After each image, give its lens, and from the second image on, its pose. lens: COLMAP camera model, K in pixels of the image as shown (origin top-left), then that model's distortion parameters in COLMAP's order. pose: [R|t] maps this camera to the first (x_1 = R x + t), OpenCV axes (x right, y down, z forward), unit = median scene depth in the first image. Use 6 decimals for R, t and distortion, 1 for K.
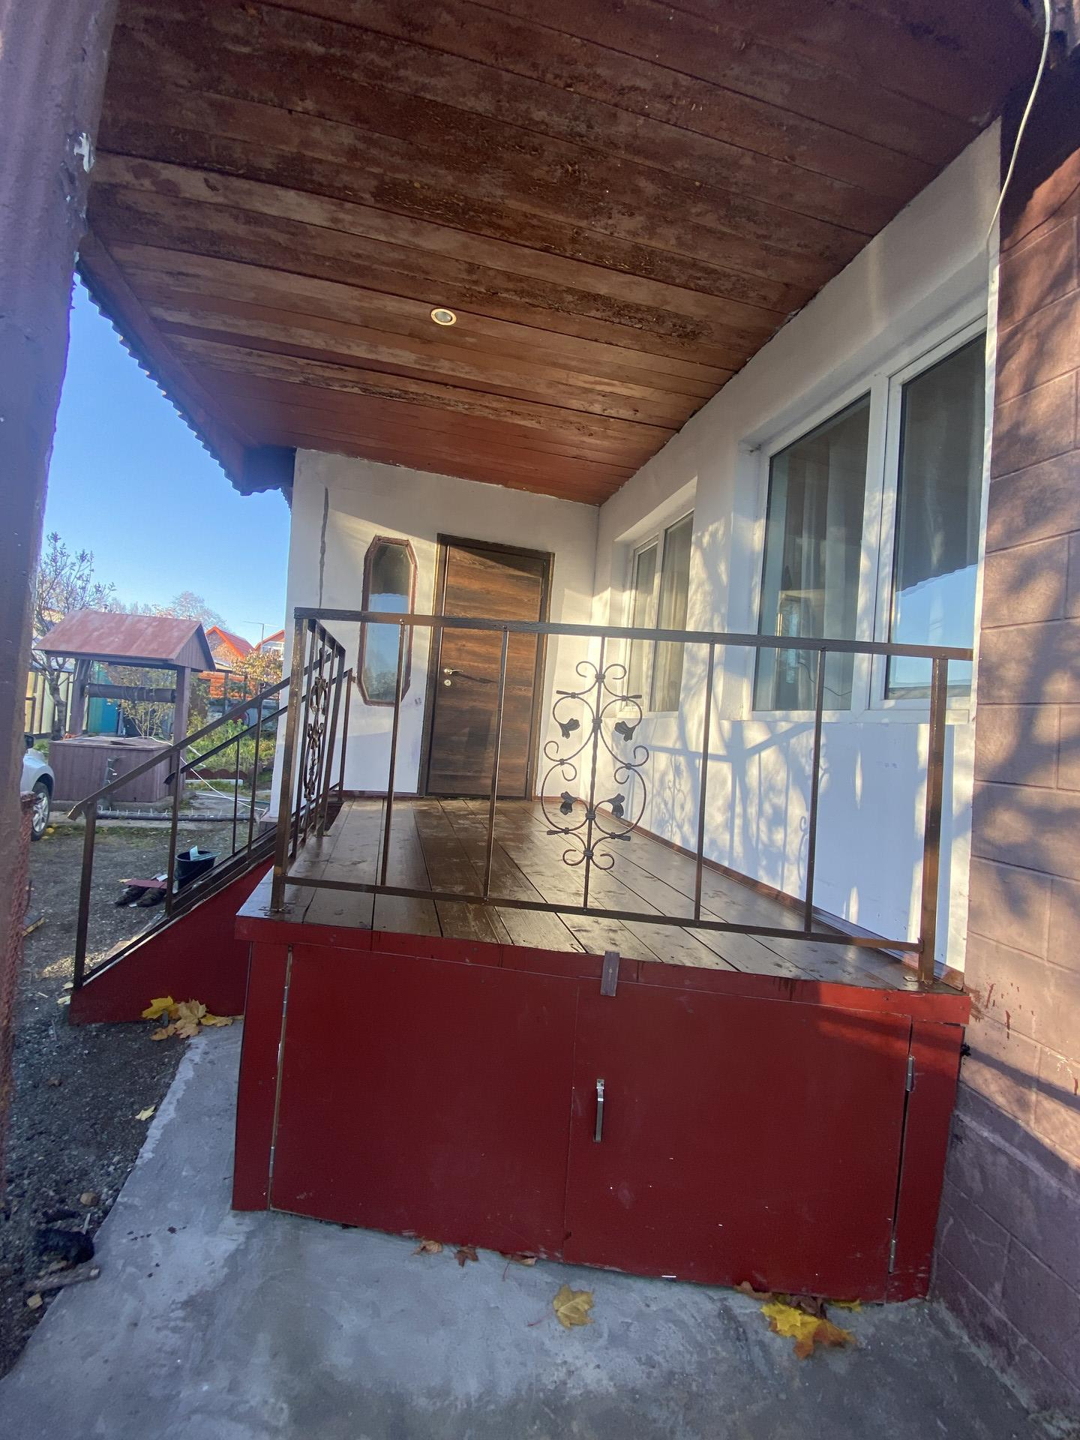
lens RADIAL K [[600.0, 0, 541.6], [0, 600.0, 717.5], [0, 0, 1]] dist [0.049693, -0.042068]
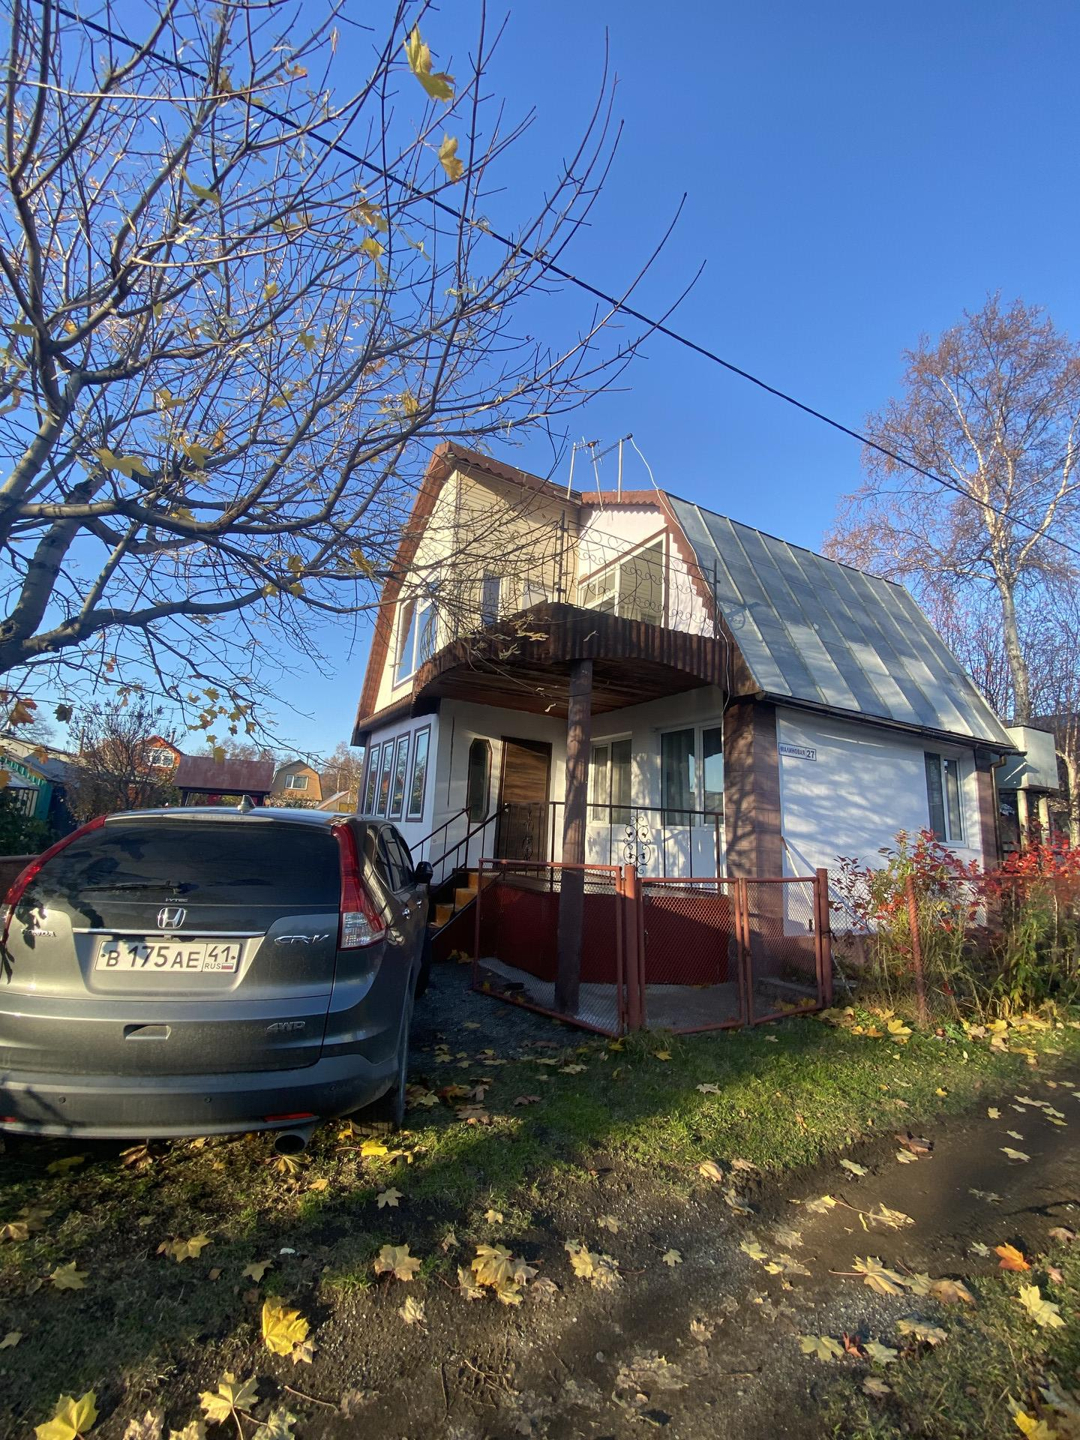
lens RADIAL K [[600.0, 0, 541.6], [0, 600.0, 717.5], [0, 0, 1]] dist [0.049693, -0.042068]
pose [[0.965226, 0.015364, 0.260966, -0.958601], [0.024553, 0.988531, -0.149010, -0.107928], [-0.260263, 0.150236, 0.953778, -1.647588]]
